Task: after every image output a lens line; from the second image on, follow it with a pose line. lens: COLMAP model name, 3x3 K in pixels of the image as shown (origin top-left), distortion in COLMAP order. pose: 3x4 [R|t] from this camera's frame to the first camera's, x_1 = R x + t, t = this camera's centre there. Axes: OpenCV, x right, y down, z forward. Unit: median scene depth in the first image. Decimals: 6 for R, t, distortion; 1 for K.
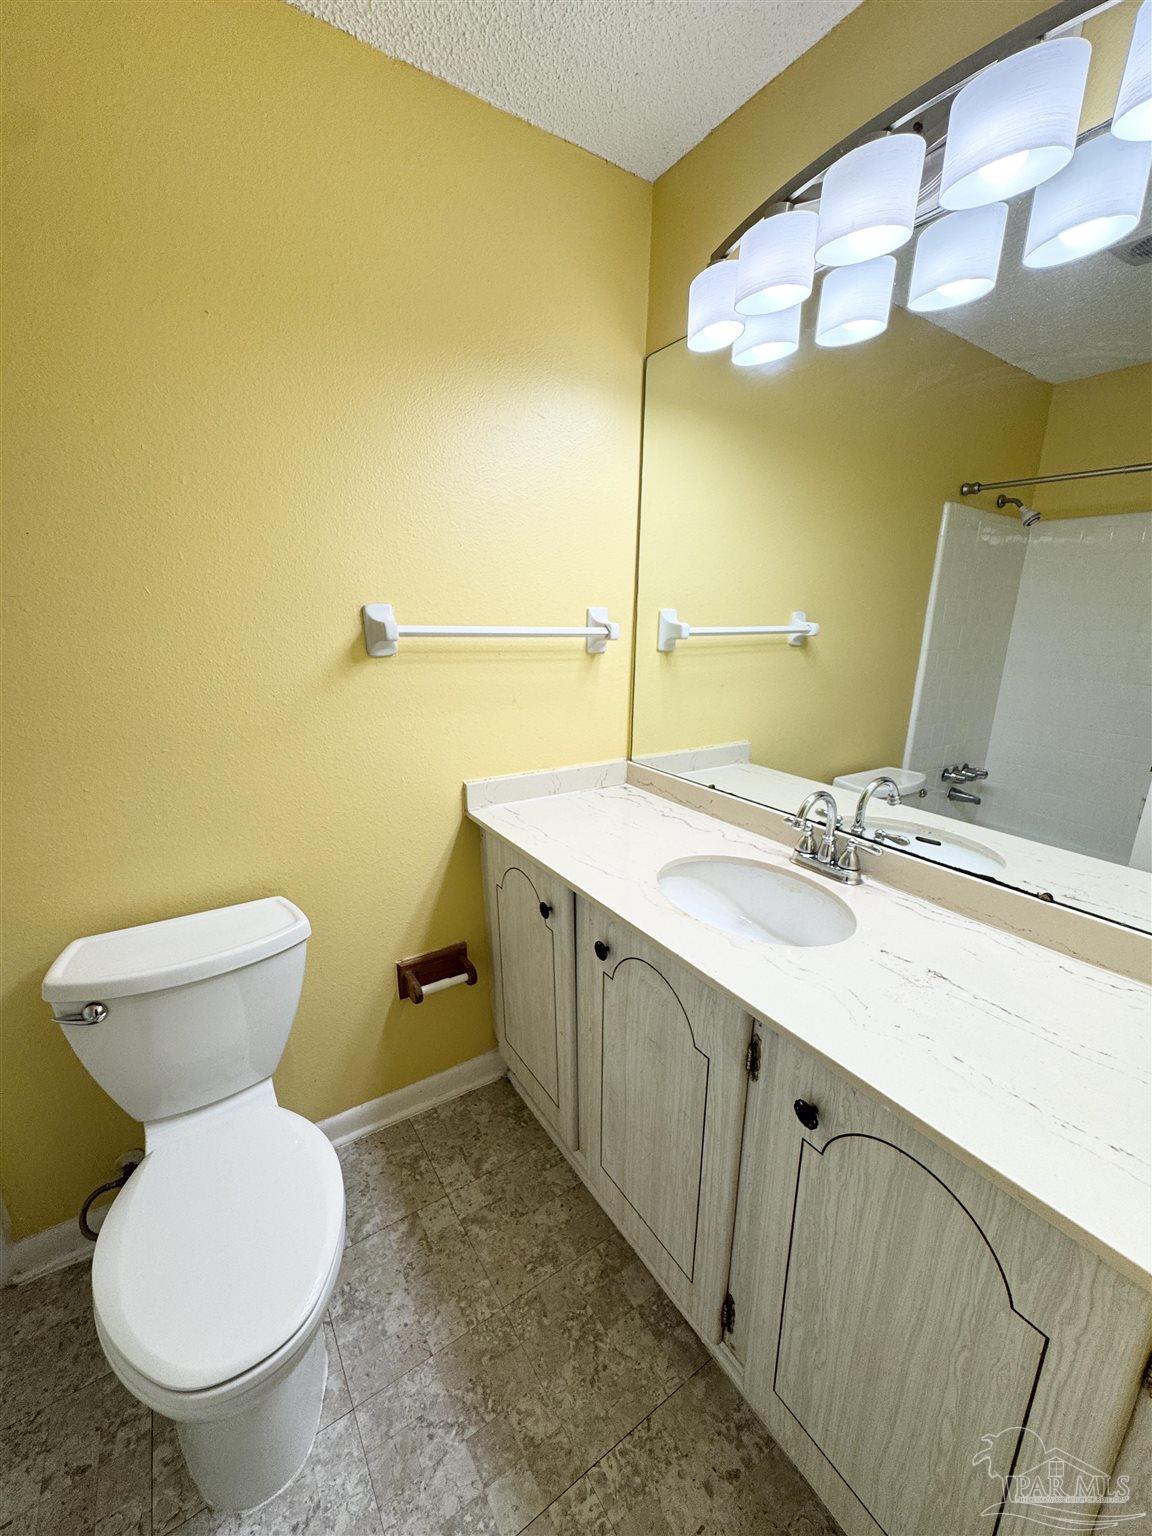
lens RADIAL K [[616.3, 0, 571.7], [0, 616.3, 771.9], [0, 0, 1]] dist [-0.005442, 0.000989]
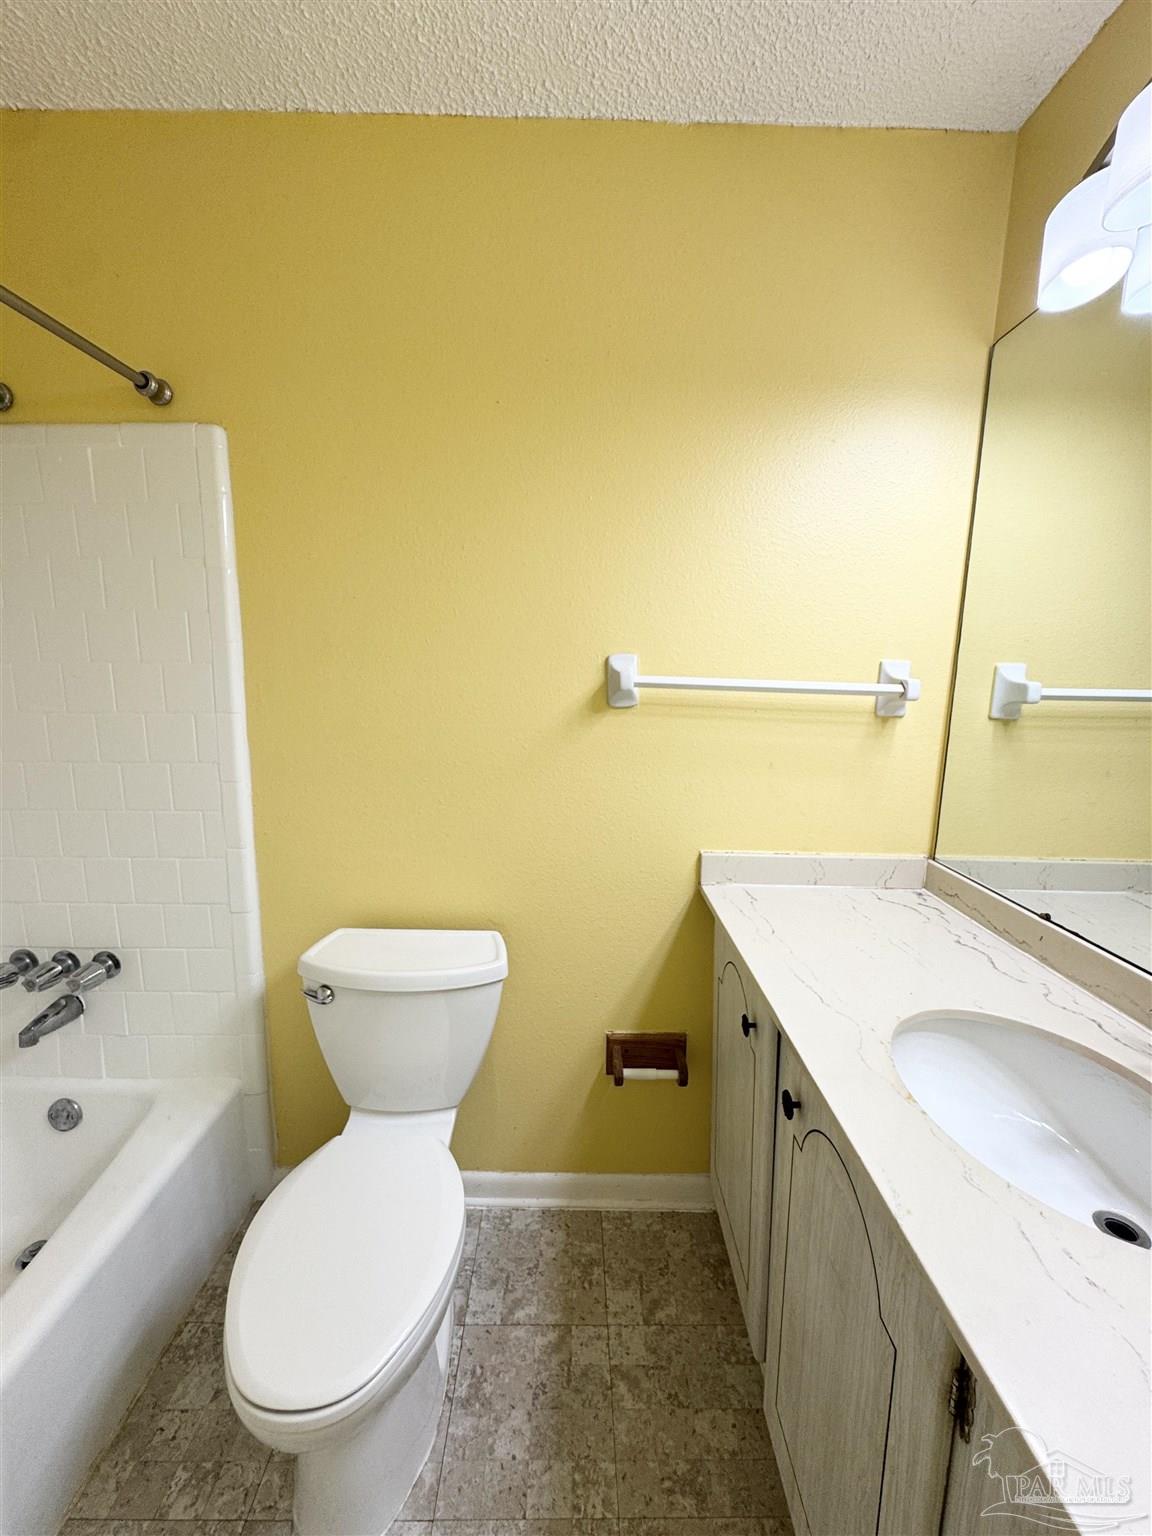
lens RADIAL K [[616.3, 0, 574.2], [0, 616.3, 770.9], [0, 0, 1]] dist [-0.005442, 0.000989]
pose [[0.840994, 0.090870, -0.533359, 0.147543], [-0.147516, 0.986957, -0.064451, -0.014963], [0.520546, 0.132882, 0.843430, 0.150323]]
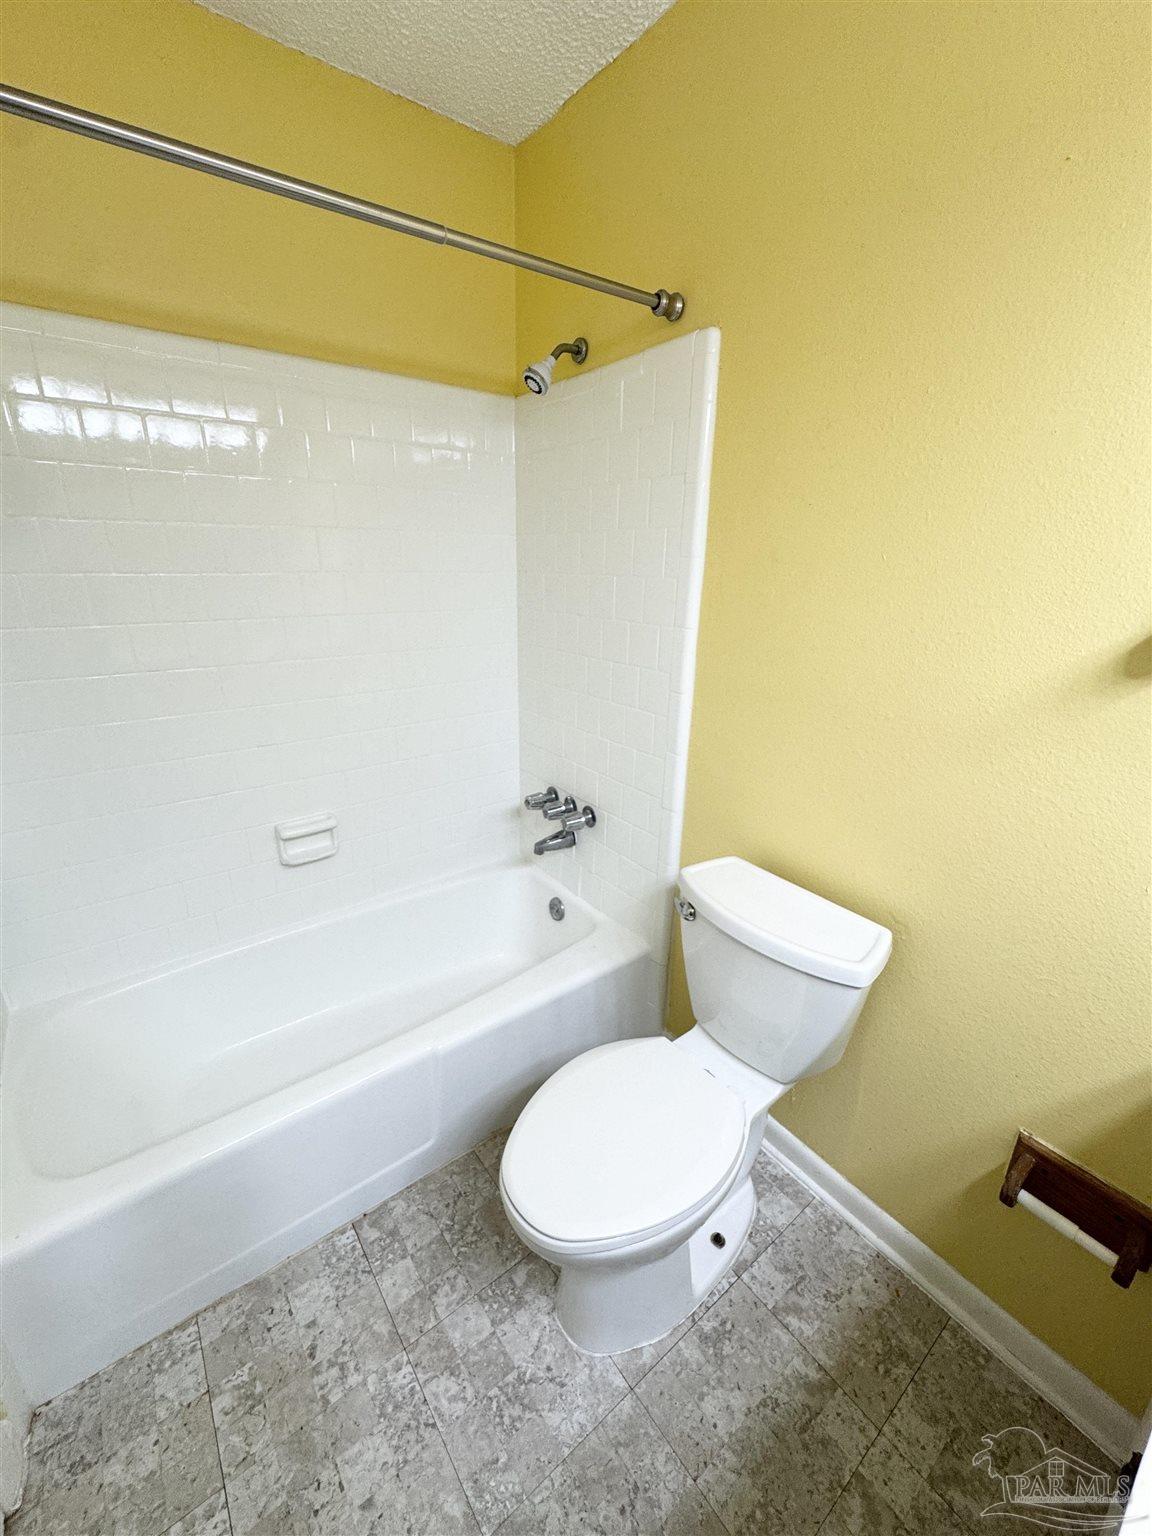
lens RADIAL K [[616.3, 0, 571.0], [0, 616.3, 768.9], [0, 0, 1]] dist [-0.005442, 0.000989]
pose [[0.075759, 0.320830, -0.944102, 0.191087], [-0.271045, 0.917798, 0.290141, -0.114604], [0.959581, 0.233913, 0.156491, 0.379840]]
